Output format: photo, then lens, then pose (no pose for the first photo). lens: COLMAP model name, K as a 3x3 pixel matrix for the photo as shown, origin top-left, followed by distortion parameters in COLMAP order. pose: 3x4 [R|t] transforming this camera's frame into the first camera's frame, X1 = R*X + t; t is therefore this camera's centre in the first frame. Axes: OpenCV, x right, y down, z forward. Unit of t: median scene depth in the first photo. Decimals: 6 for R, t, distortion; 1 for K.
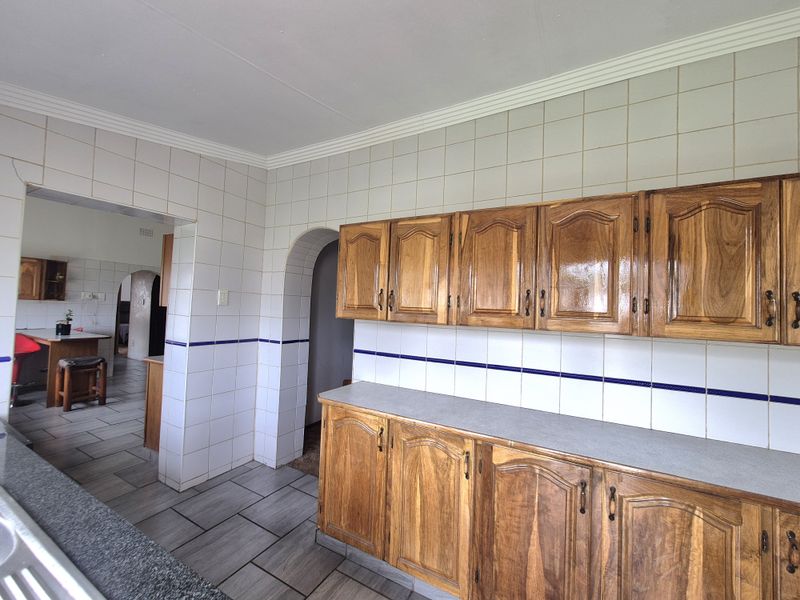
lens RADIAL K [[327.5, 0, 404.9], [0, 327.5, 296.6], [0, 0, 1]] dist [-0.002975, 0.000683]
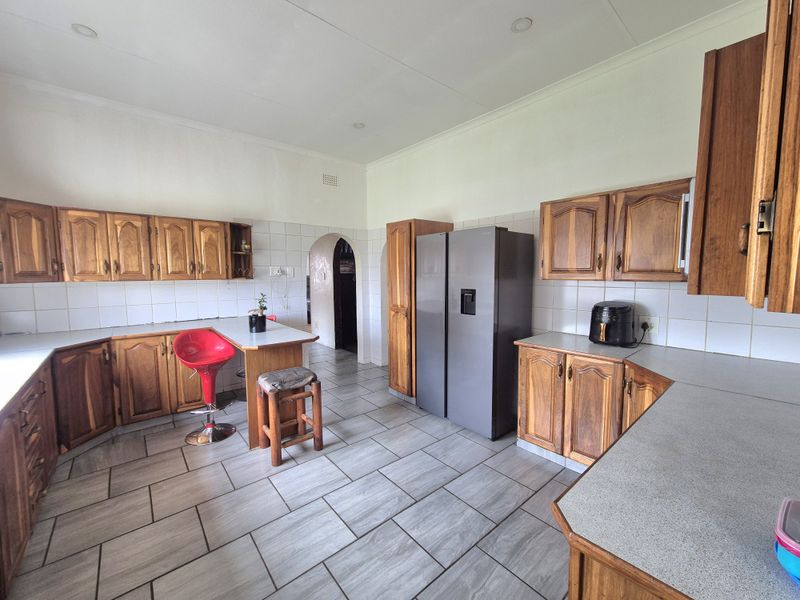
lens RADIAL K [[327.5, 0, 405.8], [0, 327.5, 299.1], [0, 0, 1]] dist [-0.002975, 0.000683]
pose [[0.937454, -0.002938, -0.348096, -0.498509], [0.041830, 0.993670, 0.104264, -0.005021], [0.345586, -0.112304, 0.931643, 0.459227]]
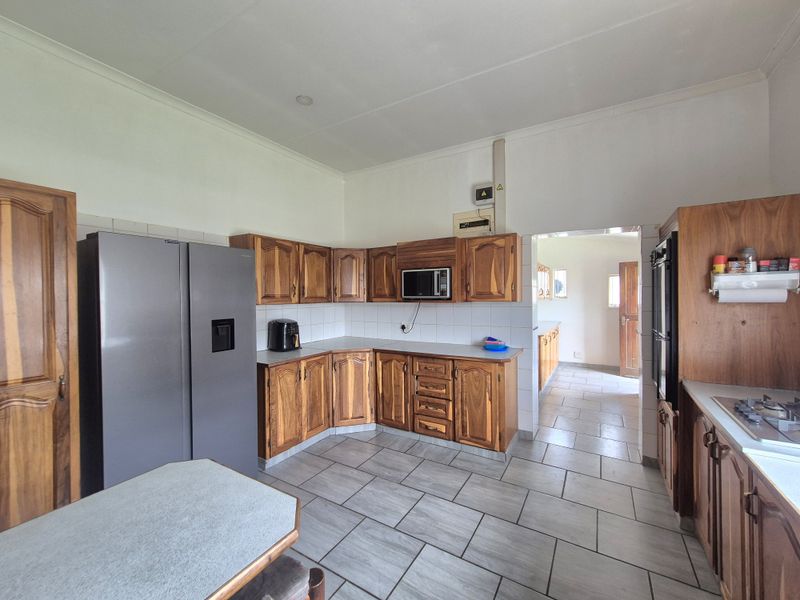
lens RADIAL K [[327.5, 0, 397.0], [0, 327.5, 303.2], [0, 0, 1]] dist [-0.002975, 0.000683]
pose [[0.042108, -0.050904, 0.997815, -1.063177], [-0.025302, 0.998327, 0.051997, -0.011174], [-0.998793, -0.027437, 0.040749, 0.782444]]
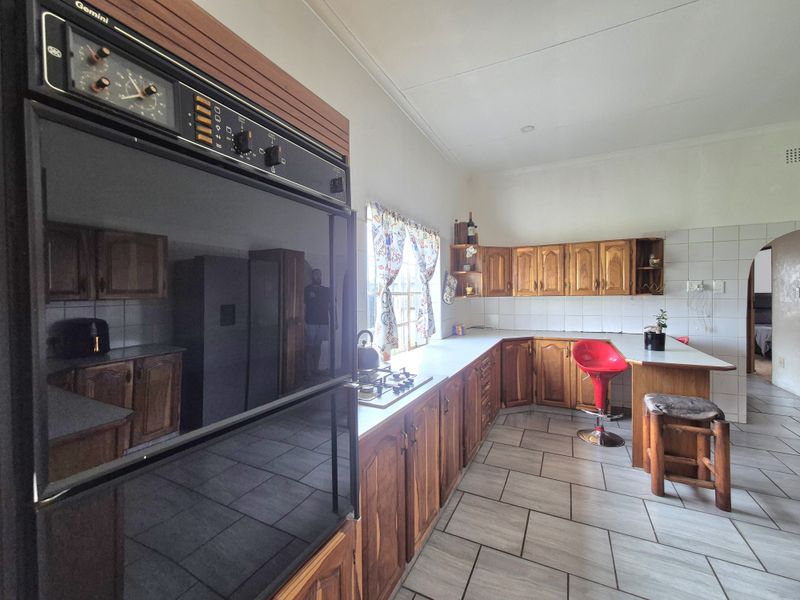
lens RADIAL K [[327.5, 0, 395.7], [0, 327.5, 299.7], [0, 0, 1]] dist [-0.002975, 0.000683]
pose [[0.021717, -0.013326, -0.999675, -0.400083], [0.047174, 0.998811, -0.012290, 0.004882], [0.998651, -0.046892, 0.022320, 0.462165]]
